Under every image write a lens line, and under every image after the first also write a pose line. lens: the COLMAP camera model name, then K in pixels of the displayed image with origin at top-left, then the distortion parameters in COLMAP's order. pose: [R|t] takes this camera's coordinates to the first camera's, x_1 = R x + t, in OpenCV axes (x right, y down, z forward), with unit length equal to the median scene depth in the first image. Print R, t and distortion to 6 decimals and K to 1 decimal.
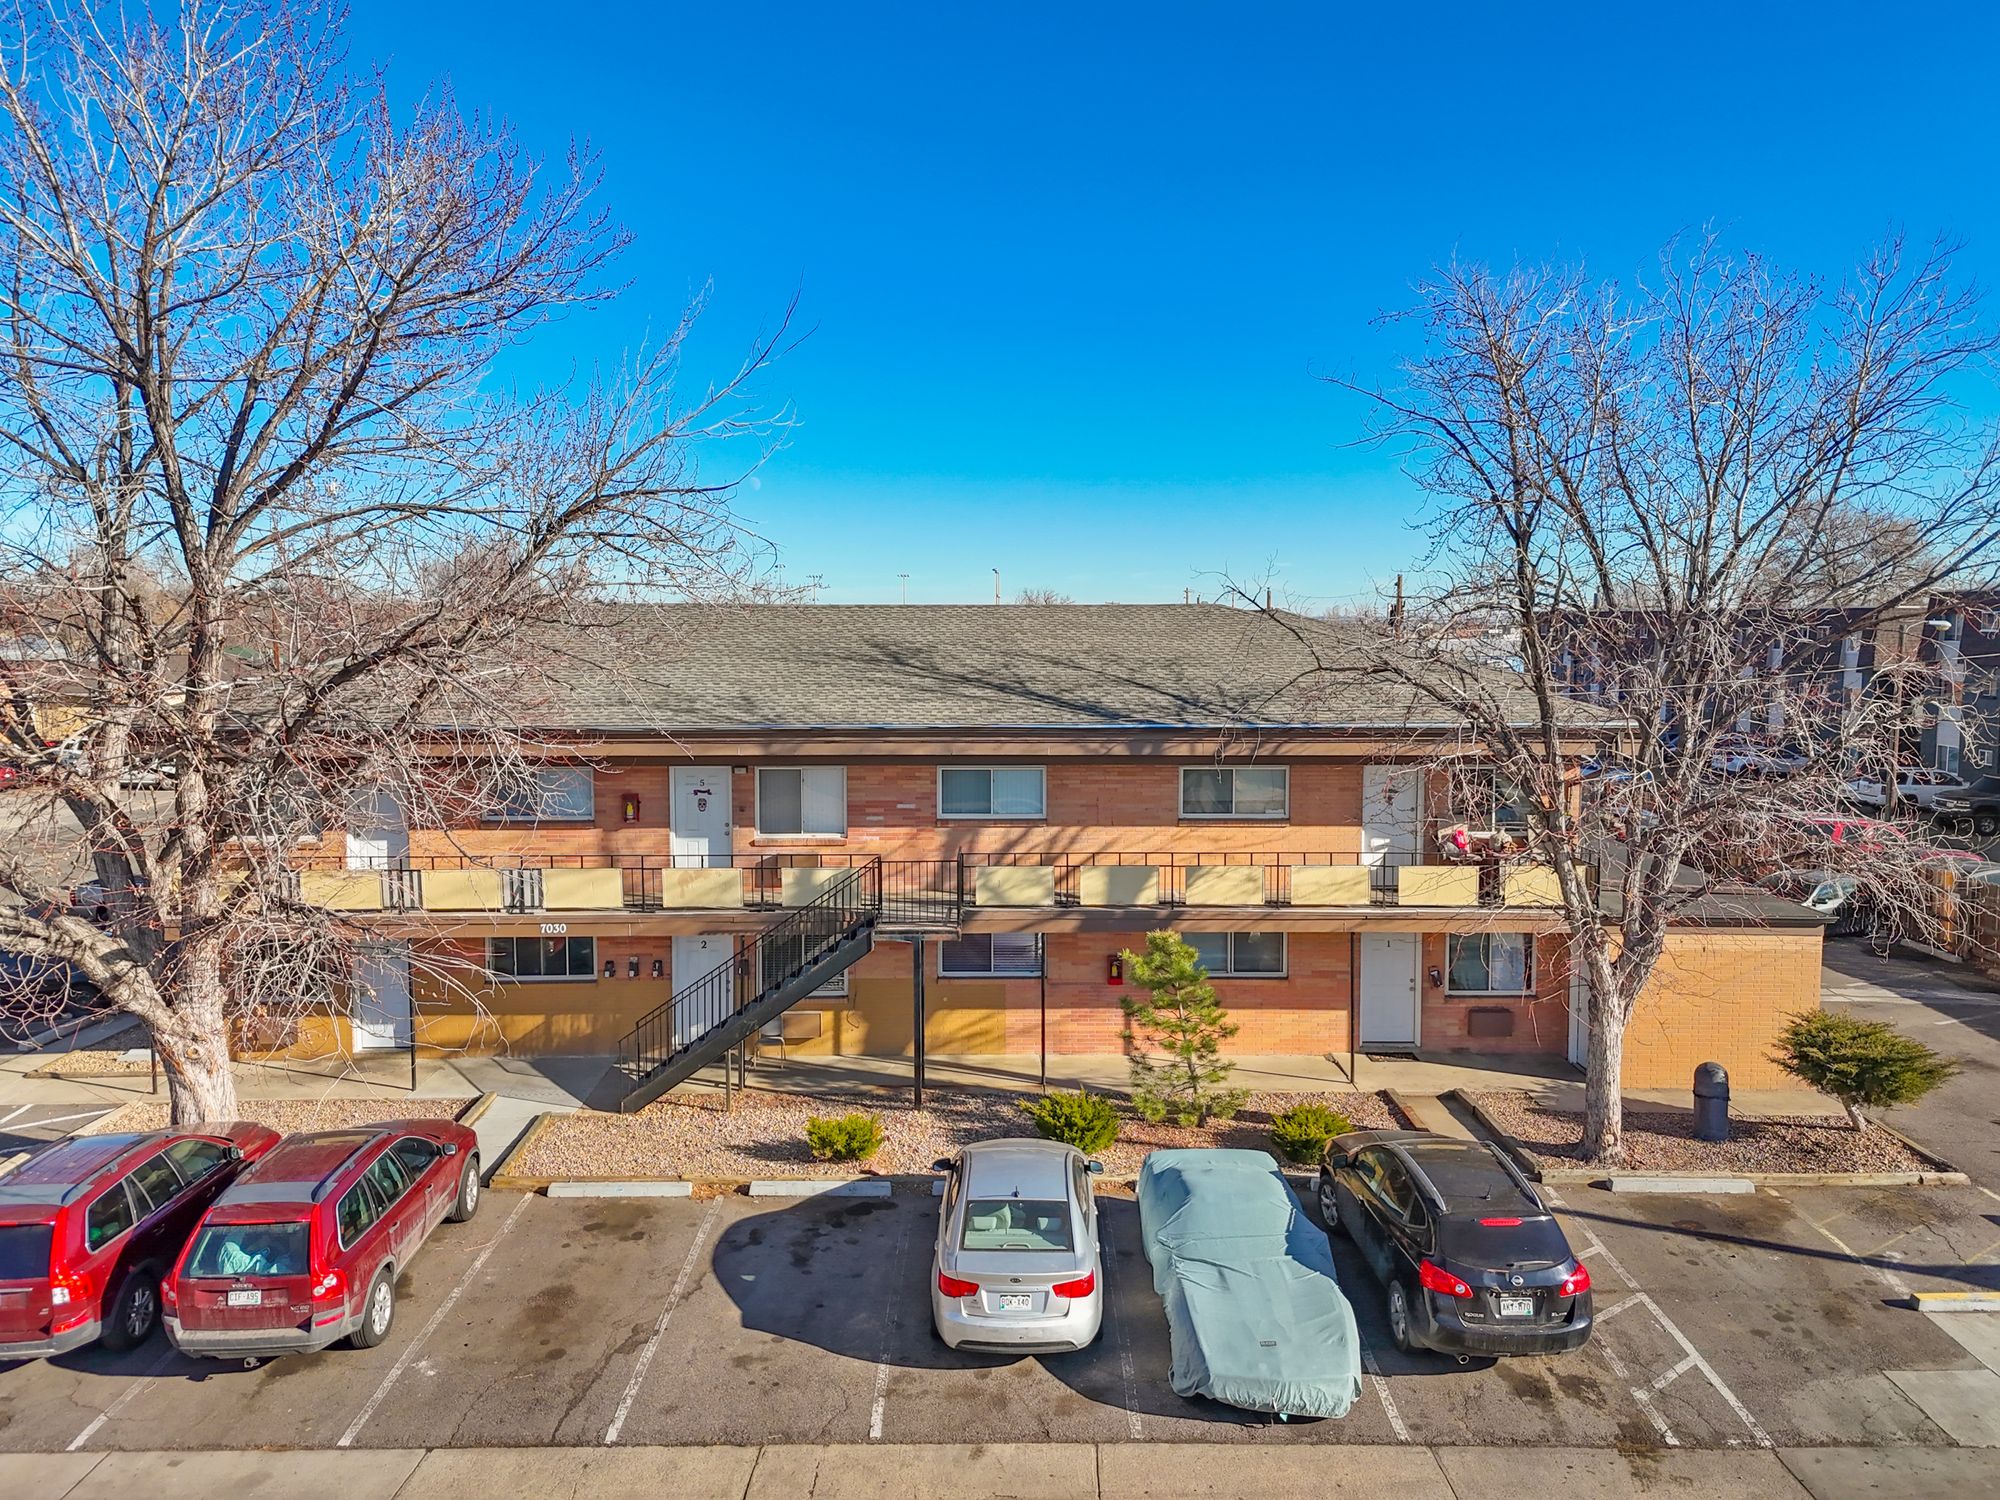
lens RADIAL K [[1454.8, 0, 992.7], [0, 1454.8, 757.3], [0, 0, 1]] dist [0.082606, -0.080255]
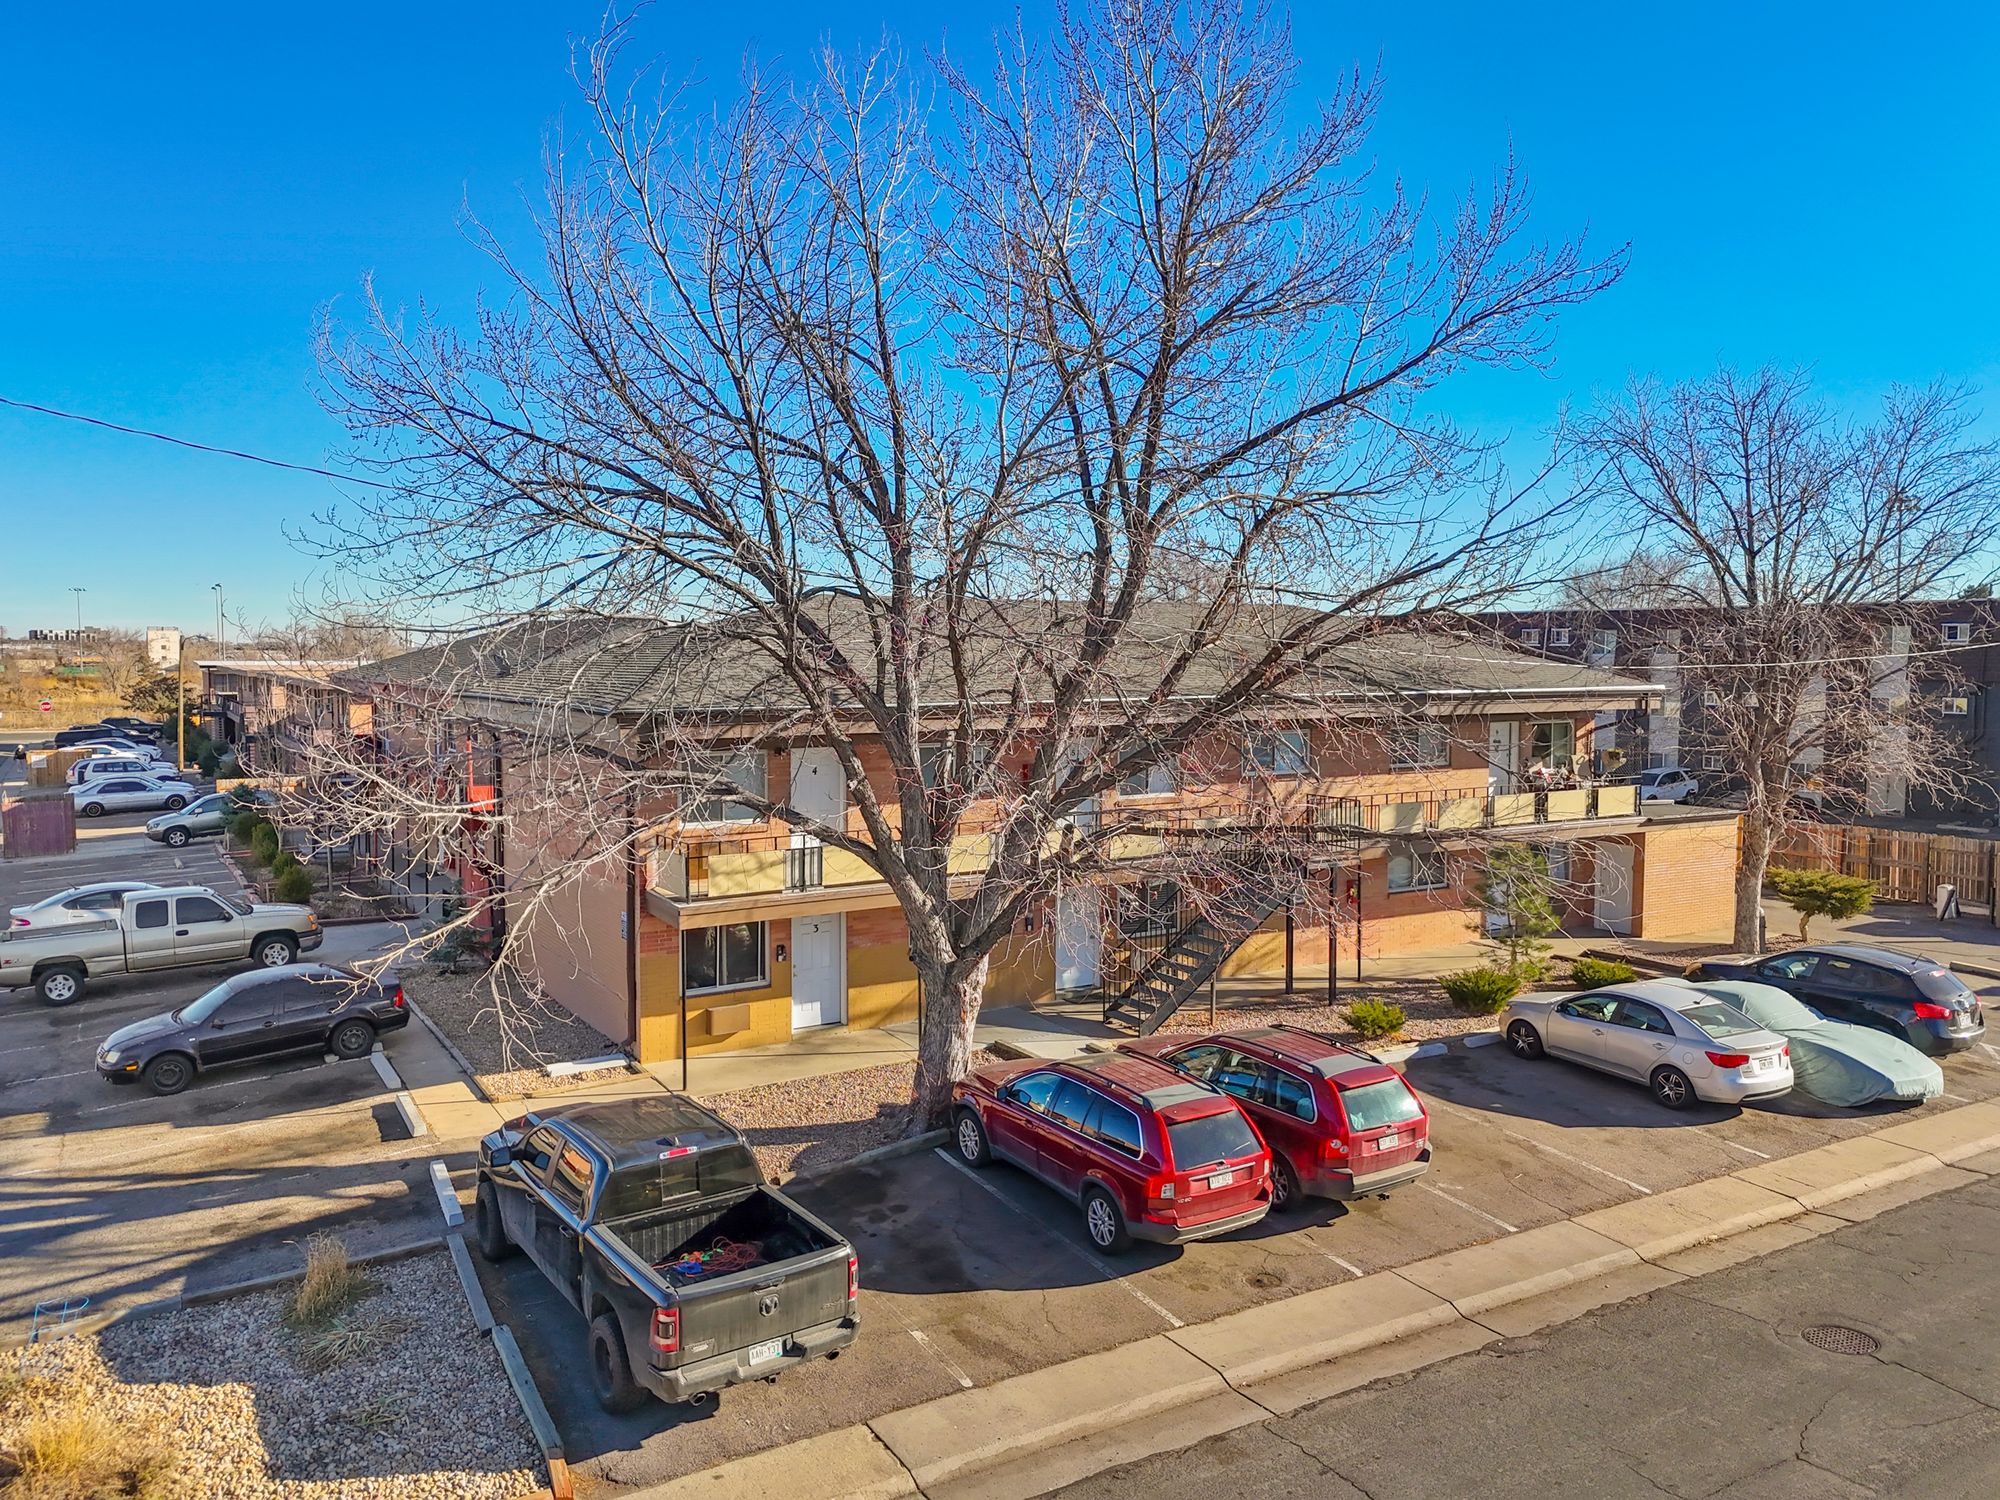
lens RADIAL K [[1454.8, 0, 992.7], [0, 1454.8, 757.3], [0, 0, 1]] dist [0.082606, -0.080255]
pose [[0.864522, -0.037033, 0.501229, -0.866605], [0.044614, 0.998999, -0.003139, 0.022300], [-0.500611, 0.025075, 0.865309, 0.065048]]
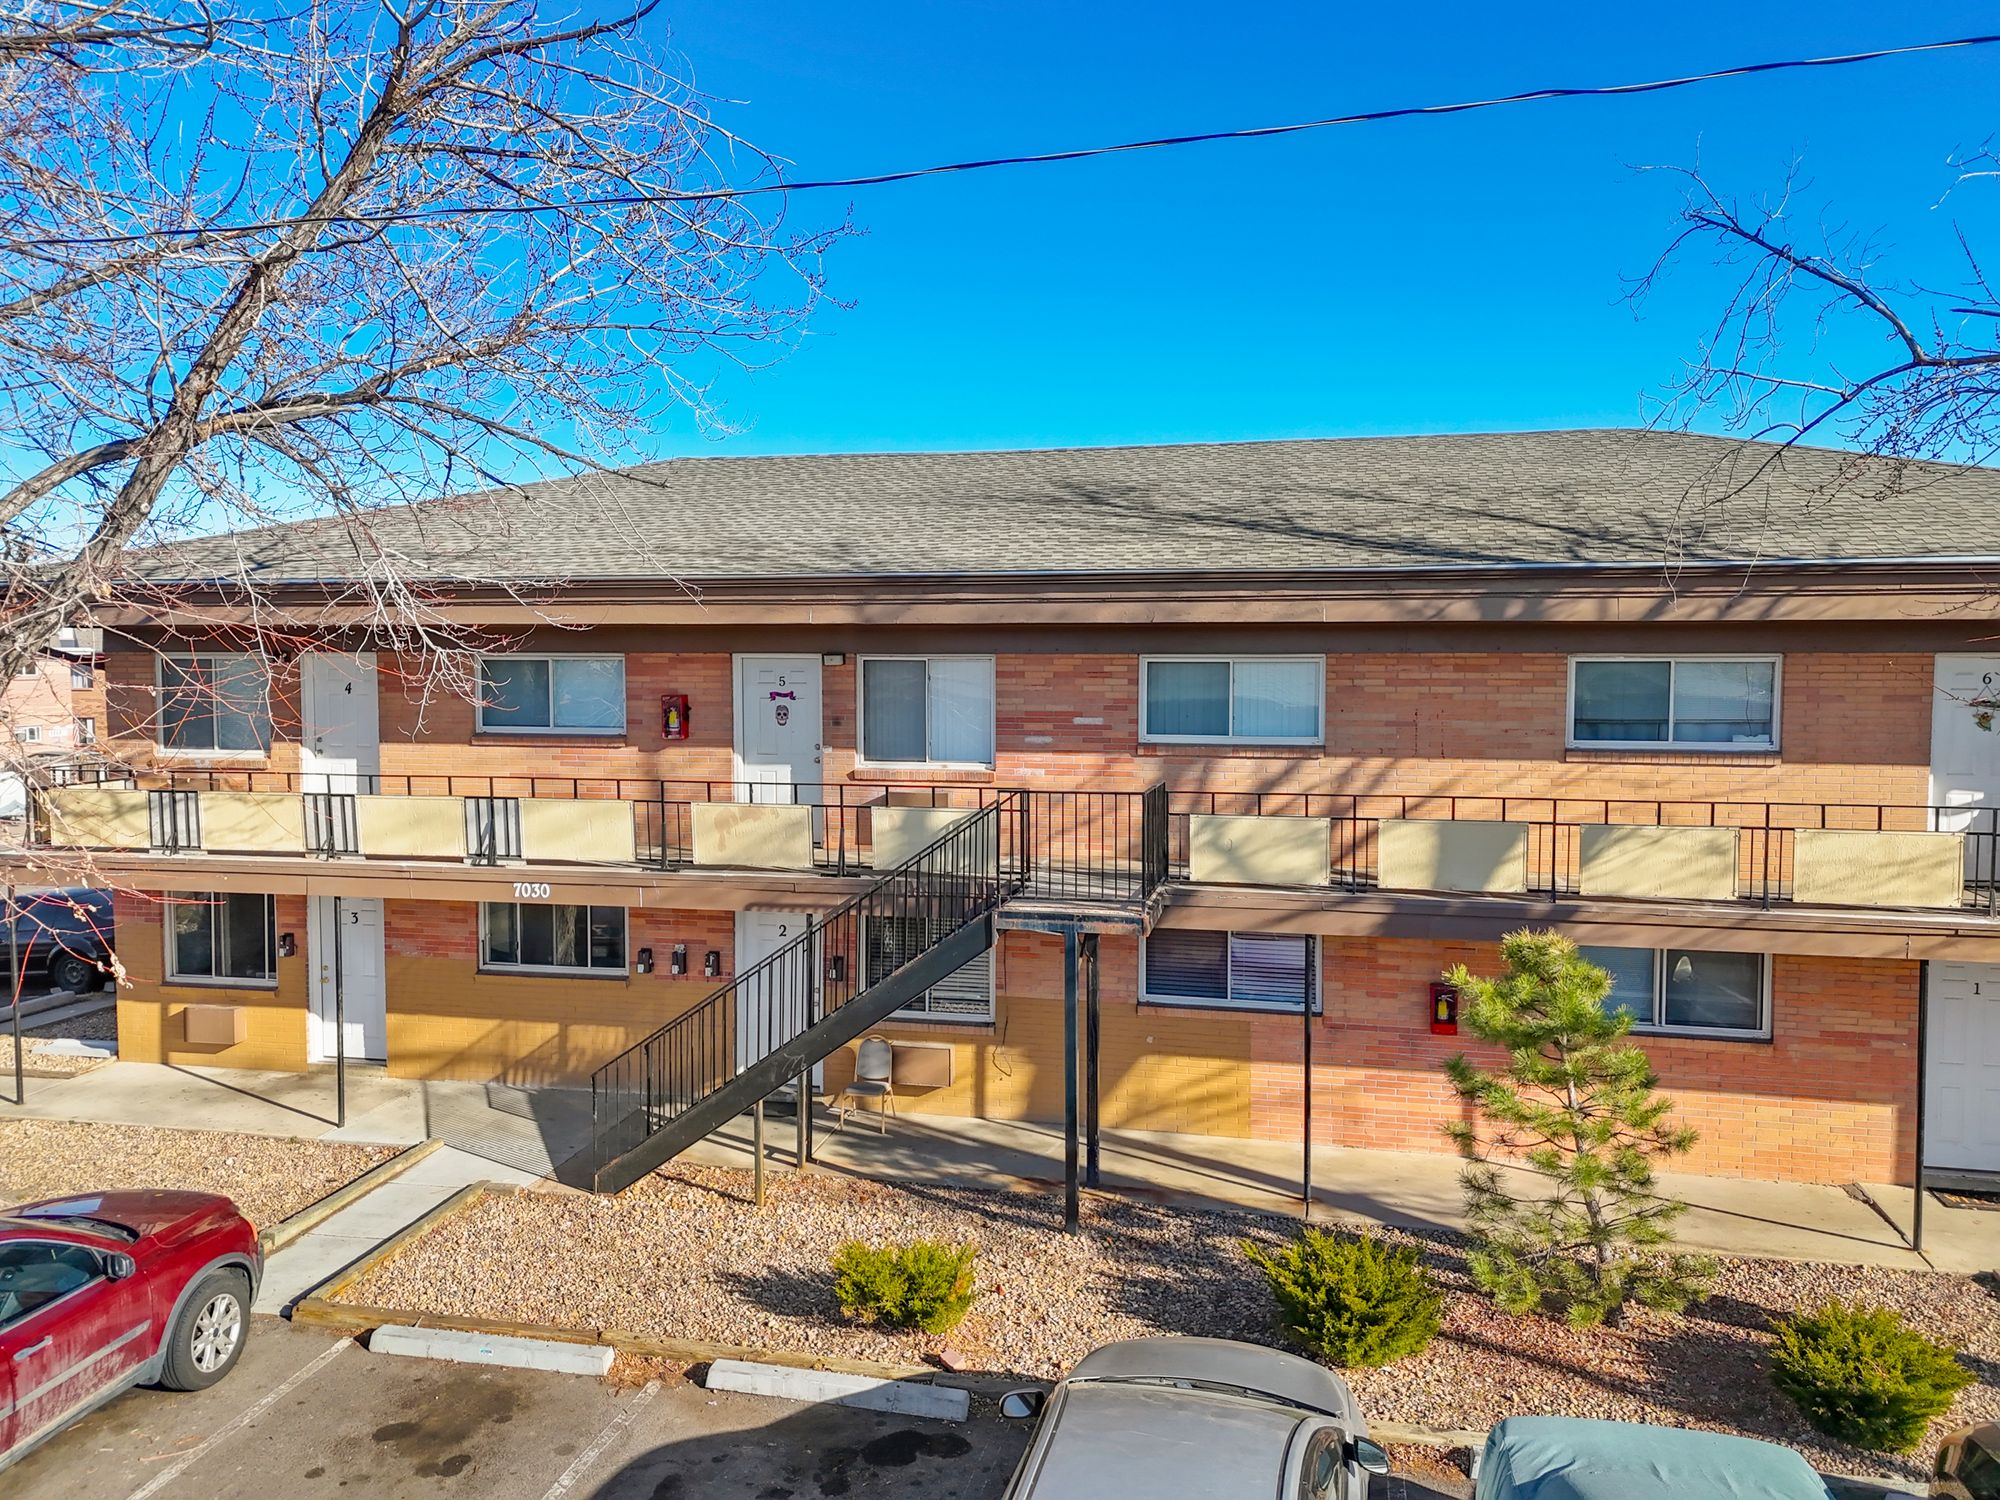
lens RADIAL K [[1454.8, 0, 992.7], [0, 1454.8, 757.3], [0, 0, 1]] dist [0.082606, -0.080255]
pose [[0.973327, 0.017514, -0.228755, 0.043684], [-0.021980, 0.999614, -0.016988, 0.063798], [0.228369, 0.021563, 0.973336, 0.411687]]
